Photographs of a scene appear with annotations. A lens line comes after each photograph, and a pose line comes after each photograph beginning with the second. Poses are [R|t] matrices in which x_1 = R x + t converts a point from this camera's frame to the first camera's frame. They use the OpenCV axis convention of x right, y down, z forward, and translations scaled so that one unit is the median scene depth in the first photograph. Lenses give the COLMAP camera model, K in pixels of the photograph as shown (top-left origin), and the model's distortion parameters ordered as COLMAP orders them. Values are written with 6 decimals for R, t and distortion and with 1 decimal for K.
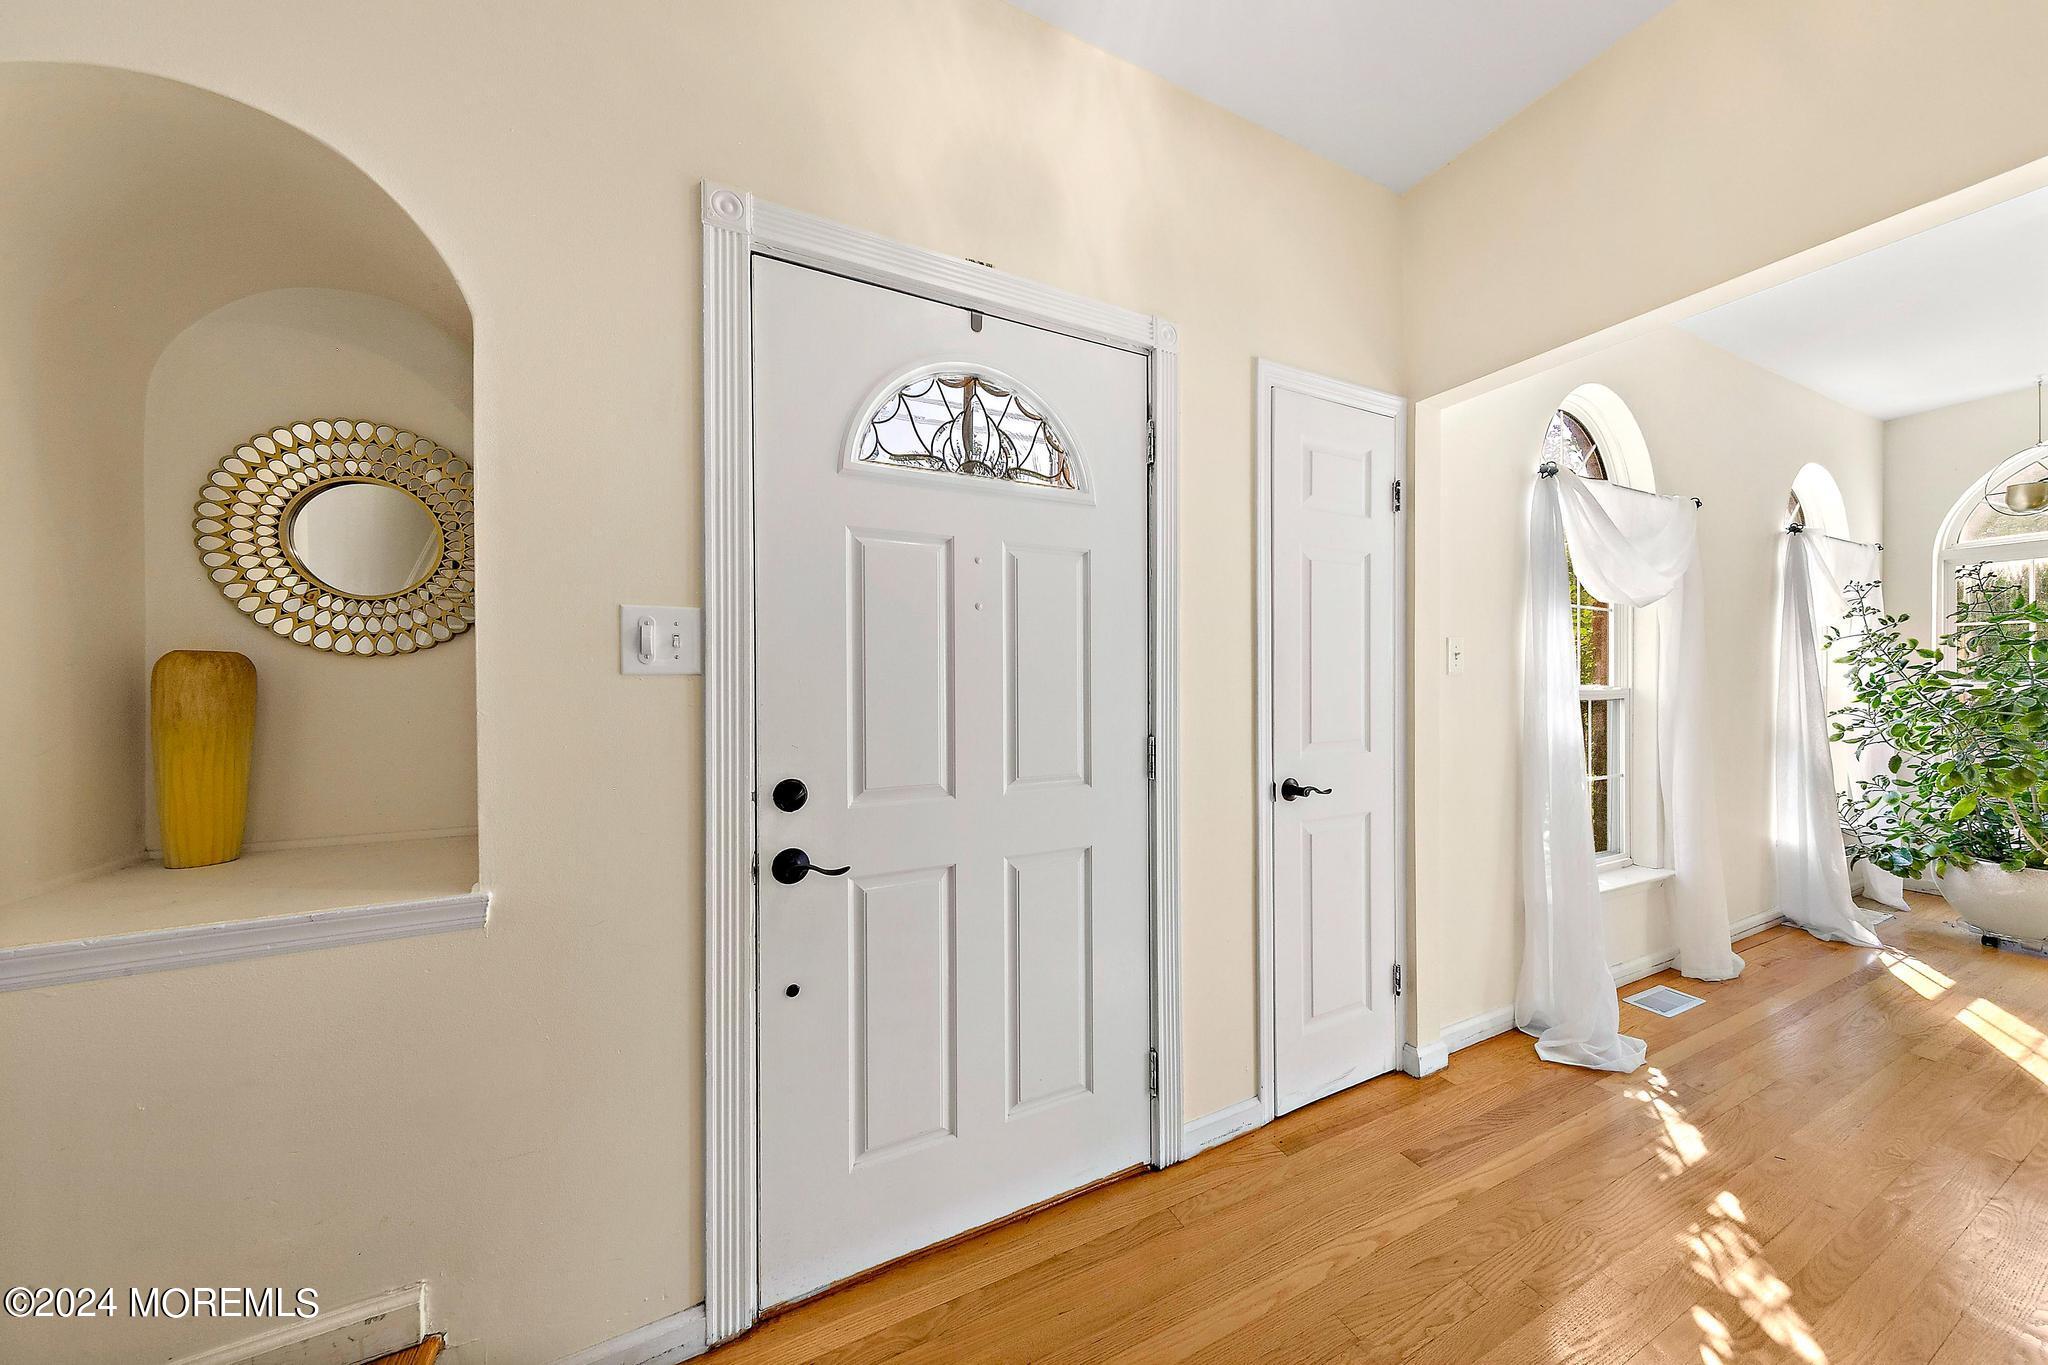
lens RADIAL K [[654.6, 0, 1027.1], [0, 654.6, 681.4], [0, 0, 1]] dist [0.000614, -0.000028]
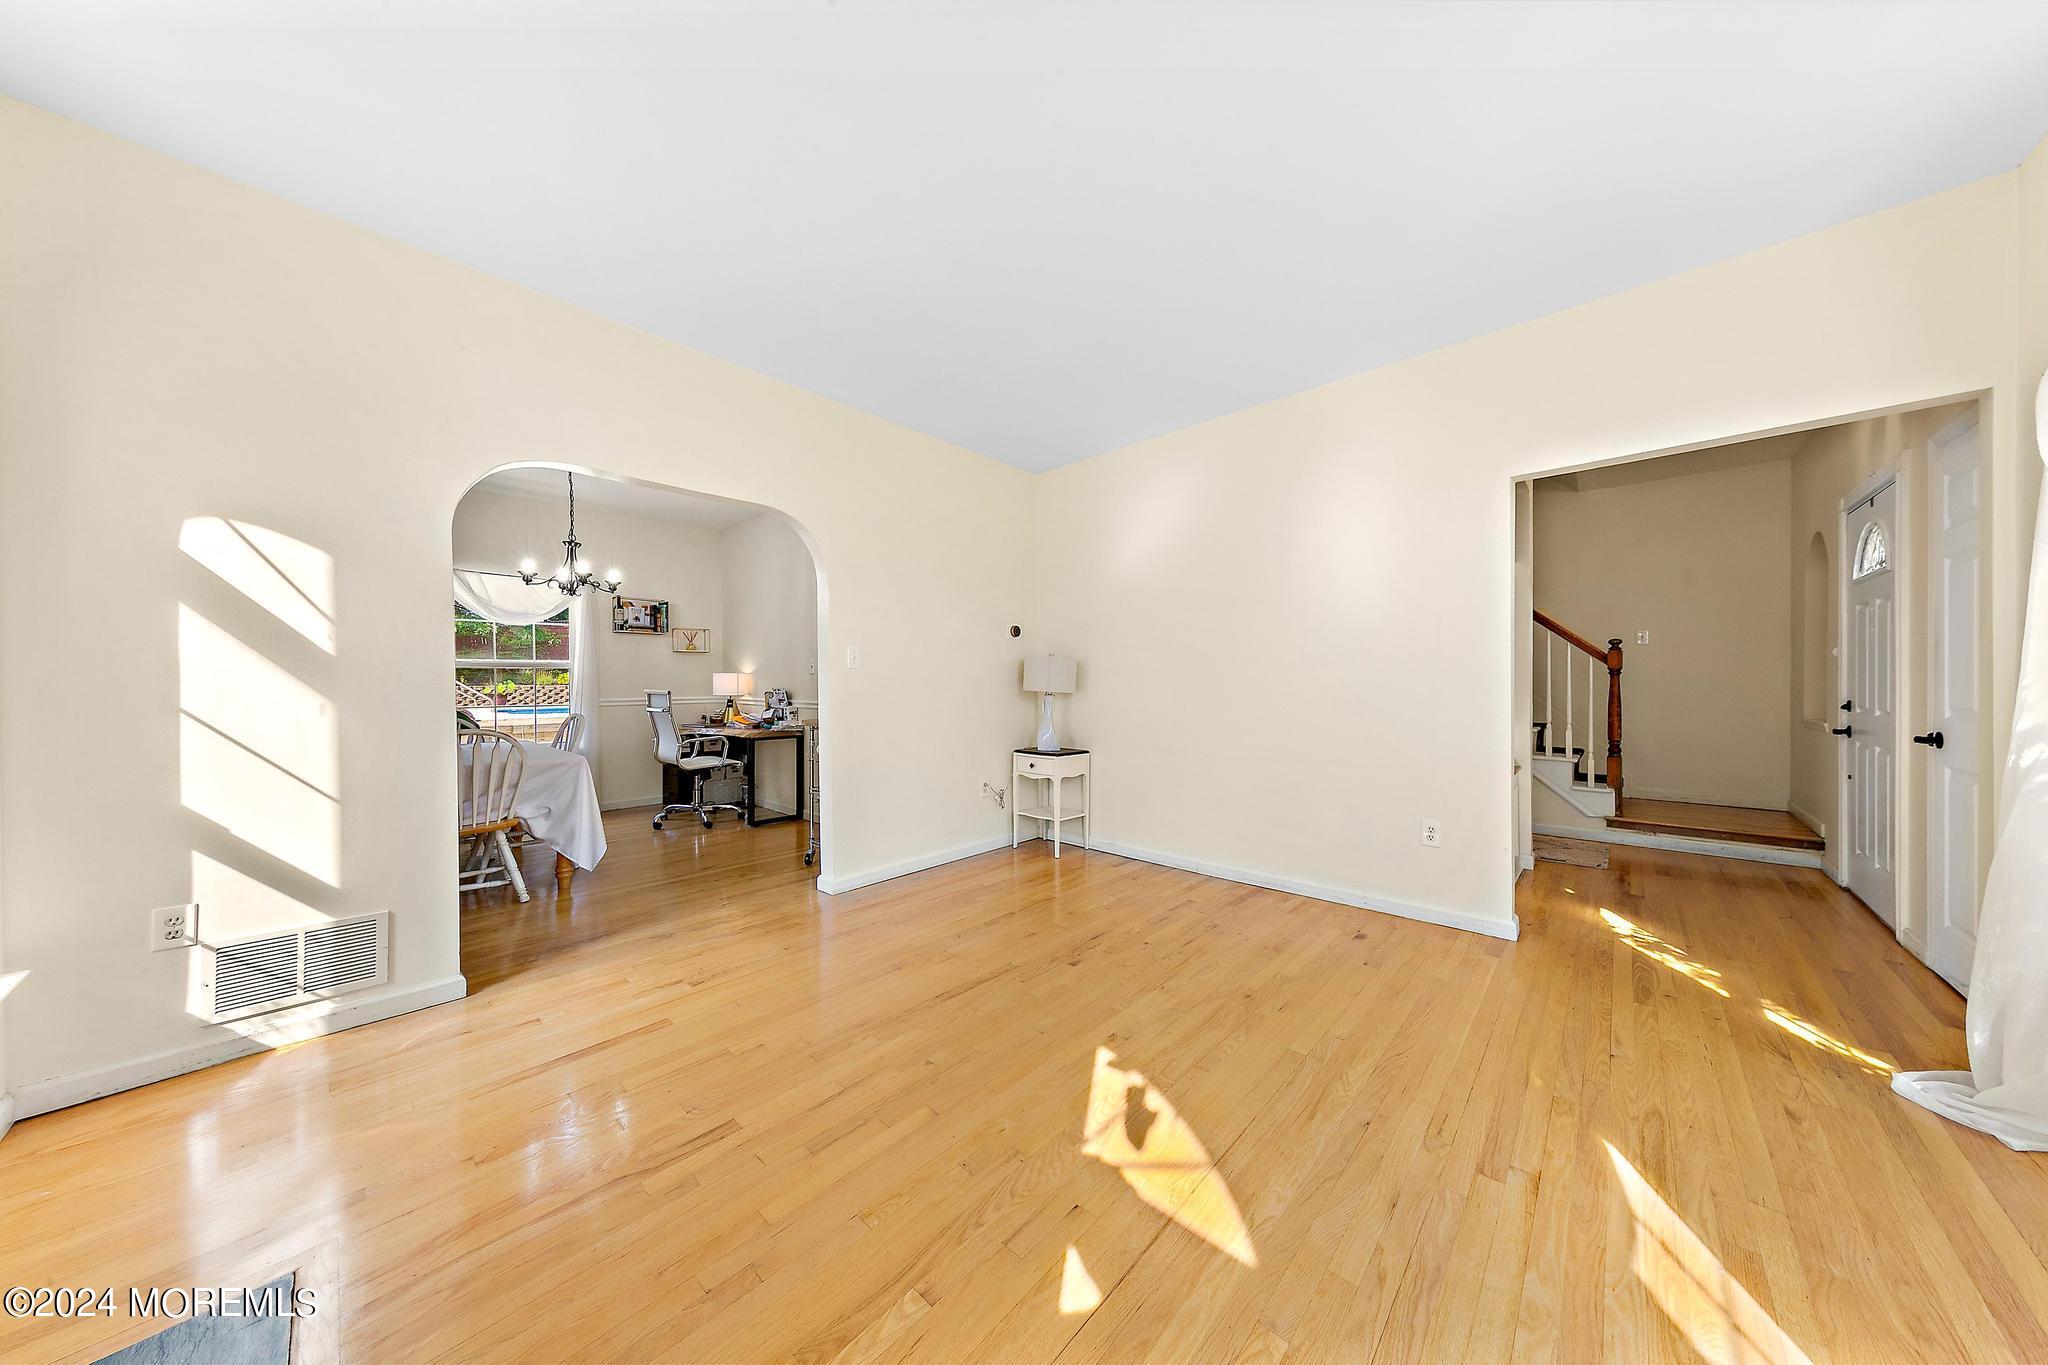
lens RADIAL K [[639.9, 0, 1032.7], [0, 639.9, 683.7], [0, 0, 1]] dist [0.000460, -0.000016]
pose [[-0.925803, 0.010440, -0.377862, 1.587743], [0.010513, 0.999943, 0.001871, 0.014451], [0.377860, -0.002241, -0.925860, 0.904160]]
